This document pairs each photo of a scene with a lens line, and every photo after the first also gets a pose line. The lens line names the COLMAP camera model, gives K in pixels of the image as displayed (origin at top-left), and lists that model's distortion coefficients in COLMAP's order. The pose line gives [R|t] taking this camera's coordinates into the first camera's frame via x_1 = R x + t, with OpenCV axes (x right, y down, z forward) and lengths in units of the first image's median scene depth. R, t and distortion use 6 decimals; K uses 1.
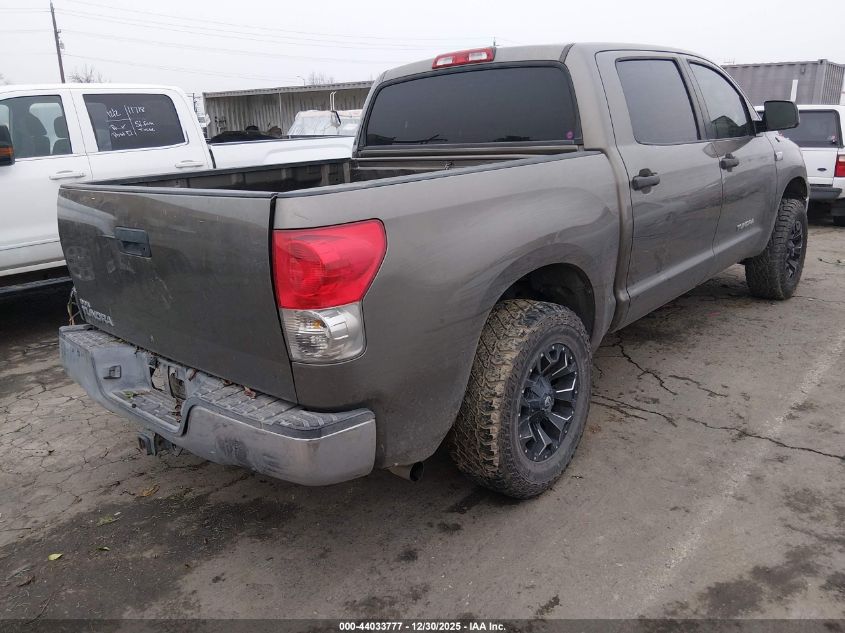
lens RADIAL K [[644.8, 0, 422.5], [0, 644.8, 316.5], [0, 0, 1]] dist [-0.000484, -0.076078]
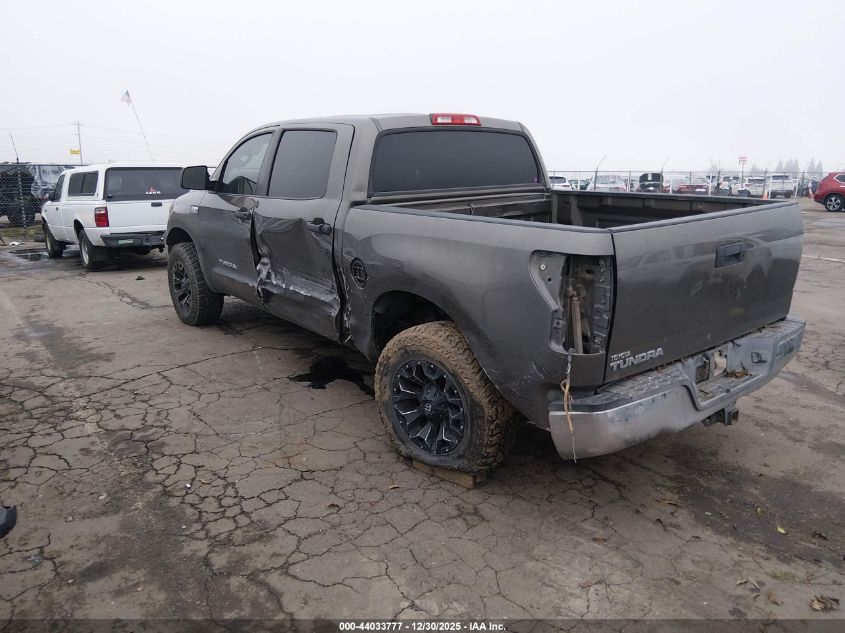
lens RADIAL K [[670.0, 0, 424.5], [0, 670.0, 306.1], [0, 0, 1]] dist [-0.013633, -0.010396]
pose [[0.157747, -0.177792, 0.971342, -1.419112], [0.281296, 0.950994, 0.128385, -0.277037], [-0.946567, 0.252982, 0.200029, 1.012534]]
